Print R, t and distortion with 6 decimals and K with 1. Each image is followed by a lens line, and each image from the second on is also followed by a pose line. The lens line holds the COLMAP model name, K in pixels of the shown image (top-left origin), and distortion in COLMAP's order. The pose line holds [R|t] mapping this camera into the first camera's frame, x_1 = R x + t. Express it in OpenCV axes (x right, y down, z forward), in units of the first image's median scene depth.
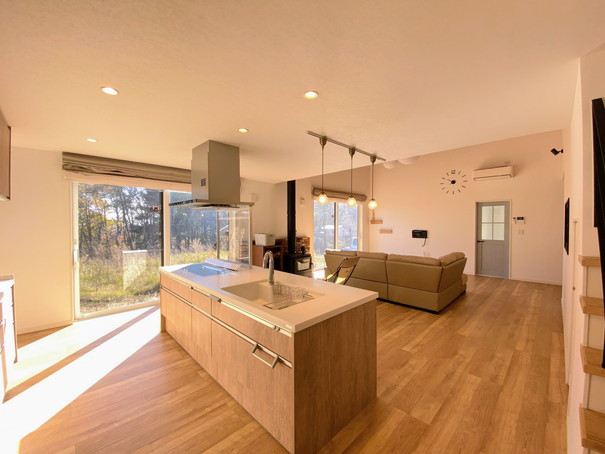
lens RADIAL K [[252.1, 0, 302.5], [0, 252.1, 227.0], [0, 0, 1]] dist [-0.000348, -0.000070]
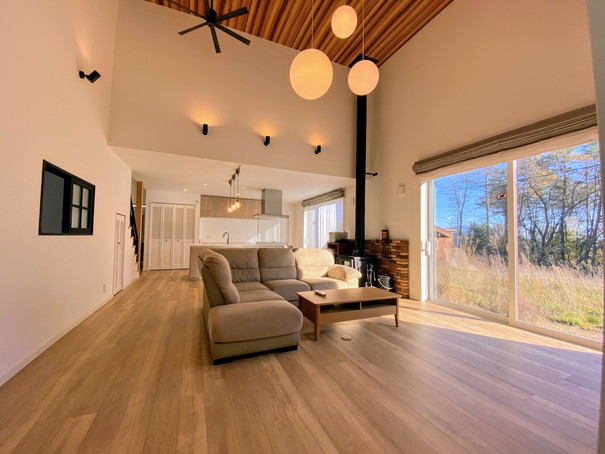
lens RADIAL K [[252.1, 0, 302.5], [0, 252.1, 227.0], [0, 0, 1]] dist [-0.000348, -0.000070]
pose [[-0.363739, -0.056644, -0.929777, 1.347326], [-0.038956, 0.998201, -0.045572, 0.069911], [0.930686, 0.019644, -0.365292, 1.742854]]
